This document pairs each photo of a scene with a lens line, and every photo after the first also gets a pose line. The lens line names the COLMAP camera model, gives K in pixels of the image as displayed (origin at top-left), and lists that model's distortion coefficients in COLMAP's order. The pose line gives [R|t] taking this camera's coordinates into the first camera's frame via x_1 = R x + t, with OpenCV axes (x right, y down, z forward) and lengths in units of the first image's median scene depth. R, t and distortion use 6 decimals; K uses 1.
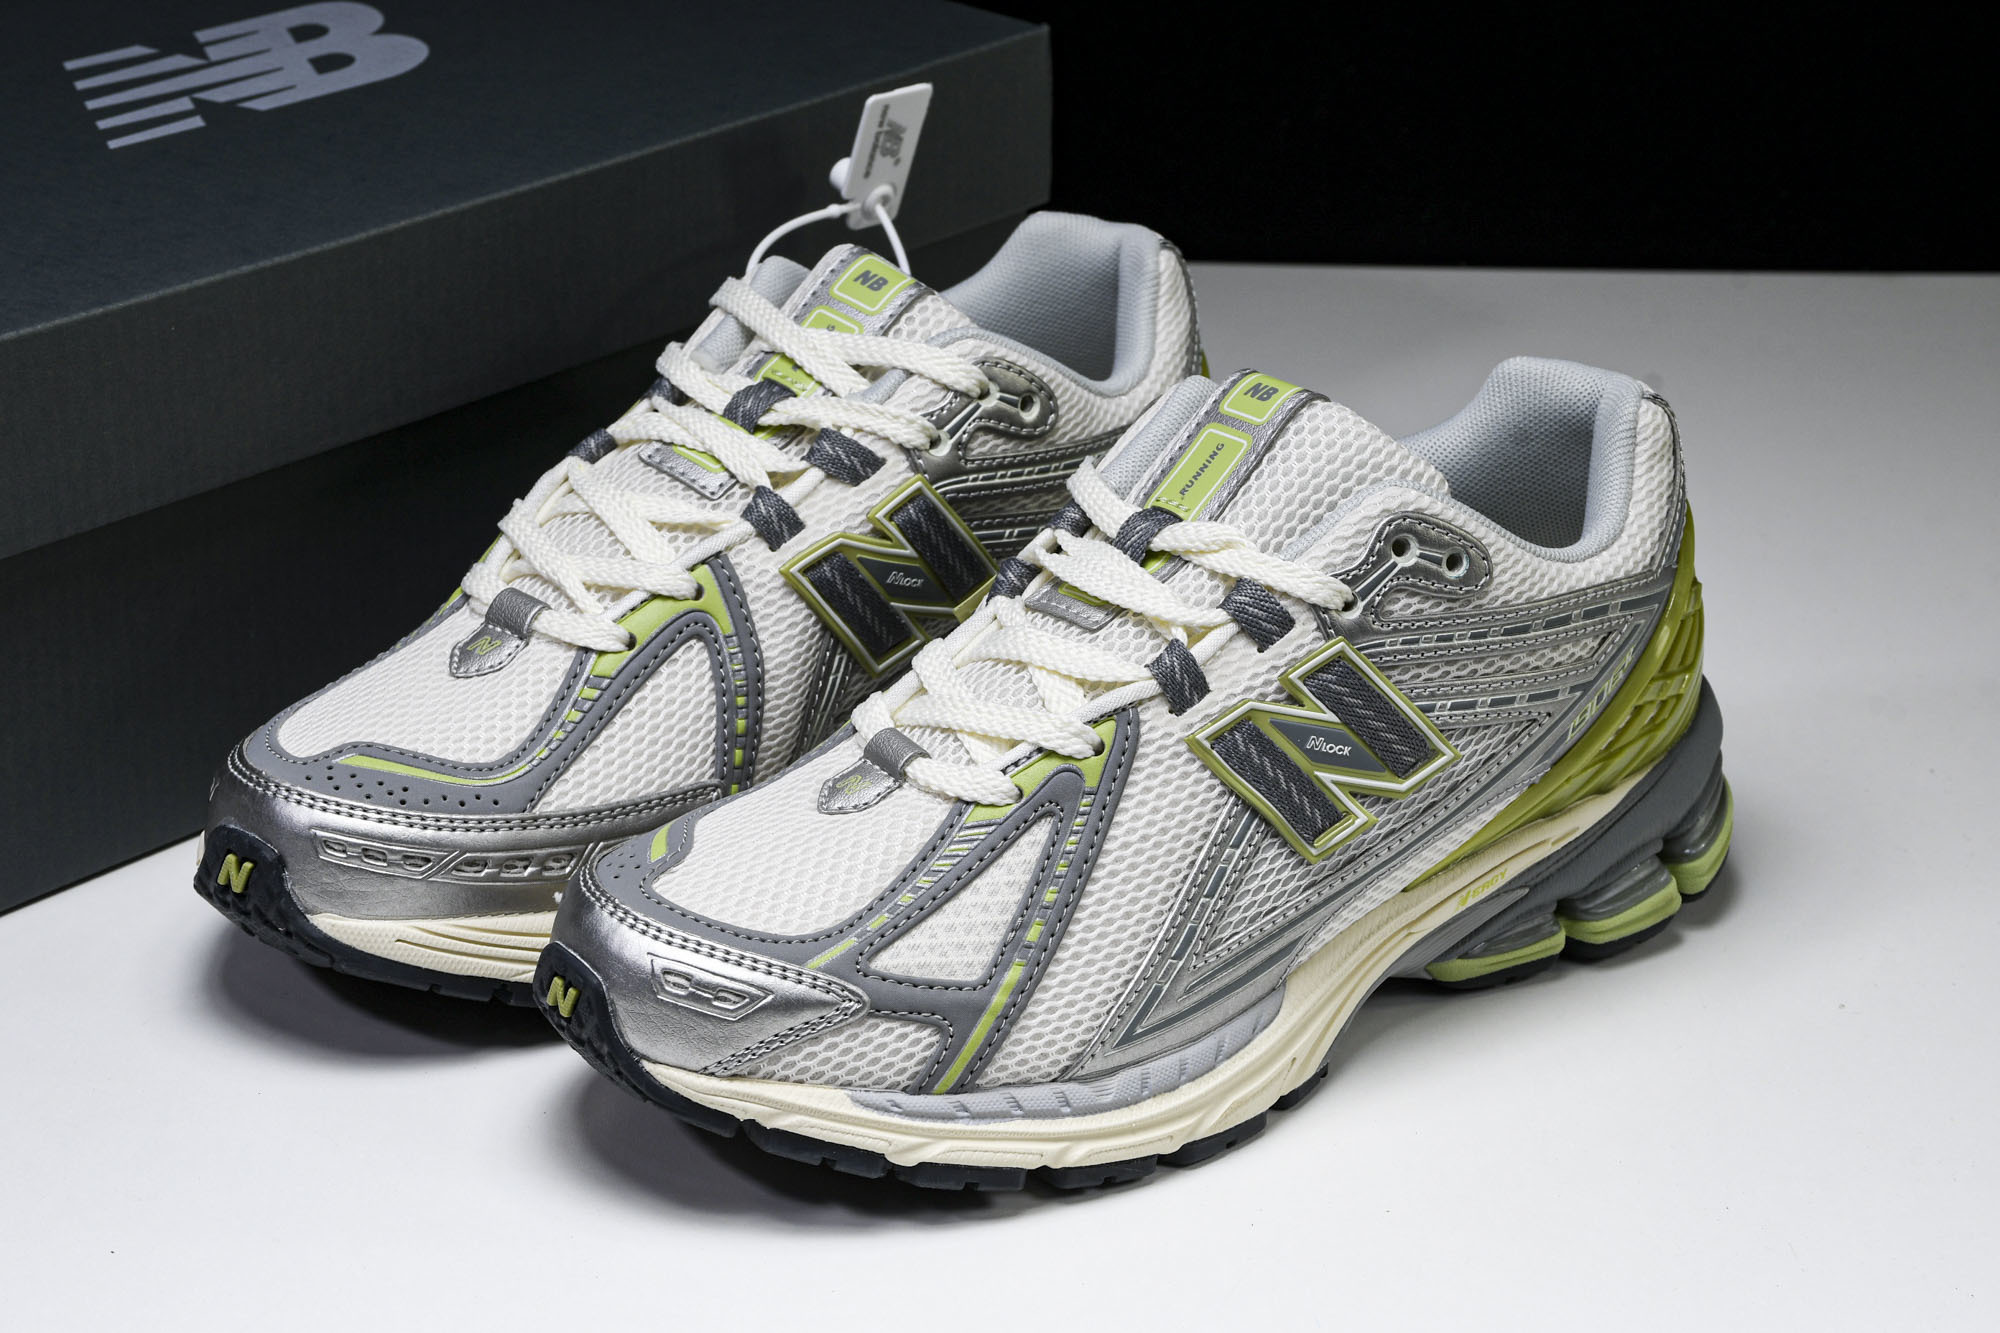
lens RADIAL K [[4691.9, 0, 1032.8], [0, 4691.9, 657.8], [0, 0, 1]] dist [0.465590, 0.000000]
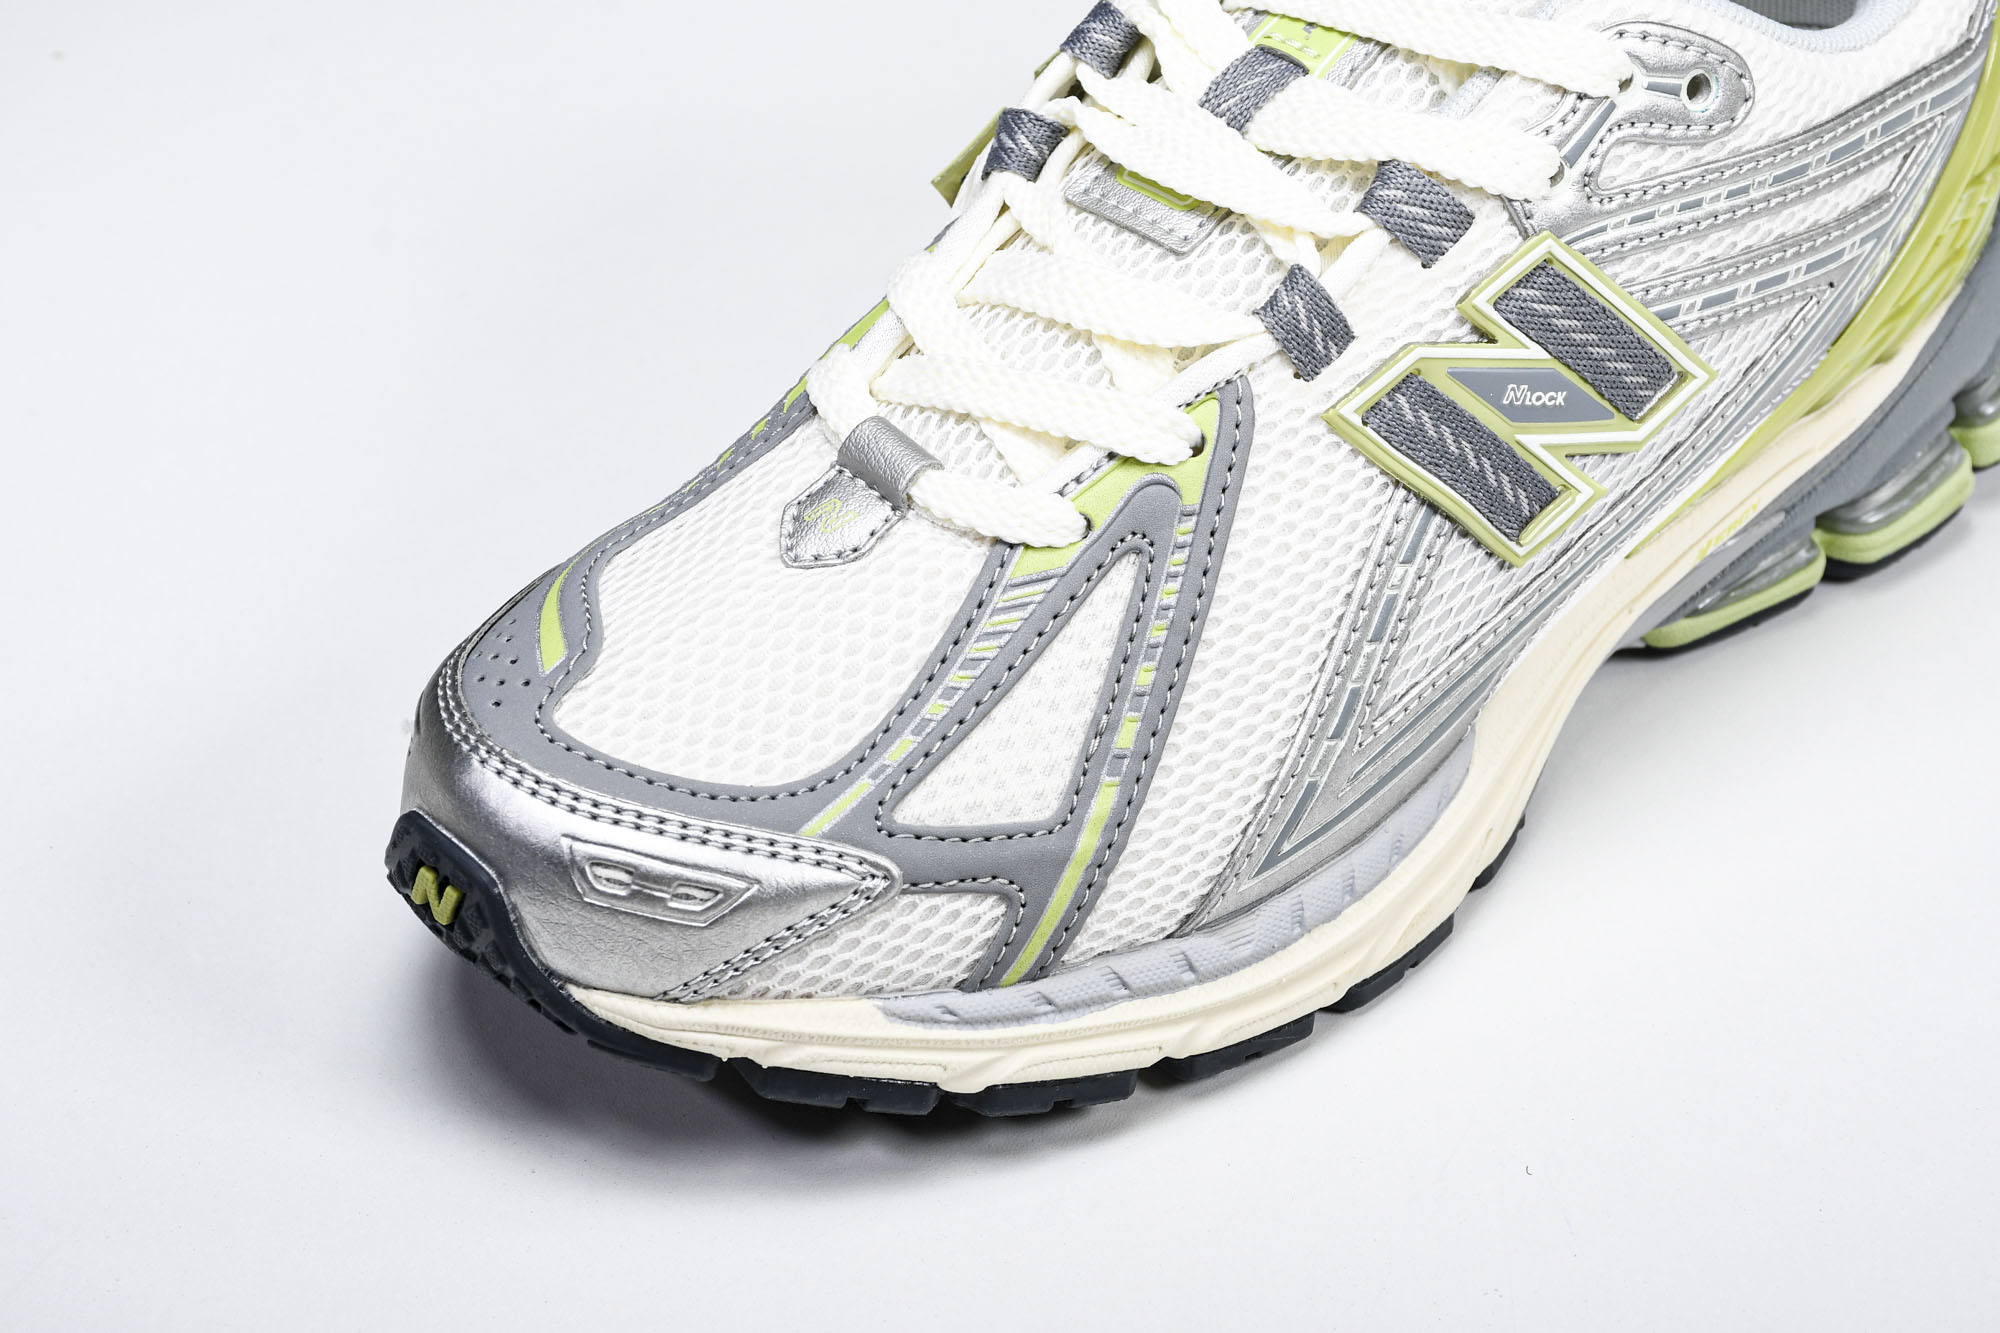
lens RADIAL K [[4691.9, 0, 962.3], [0, 4691.9, 659.1], [0, 0, 1]] dist [0.465590, 0.000000]
pose [[0.995506, -0.084885, 0.041987, -0.050330], [0.074024, 0.974011, 0.214062, -0.096599], [-0.059066, -0.209992, 0.975917, 0.348537]]
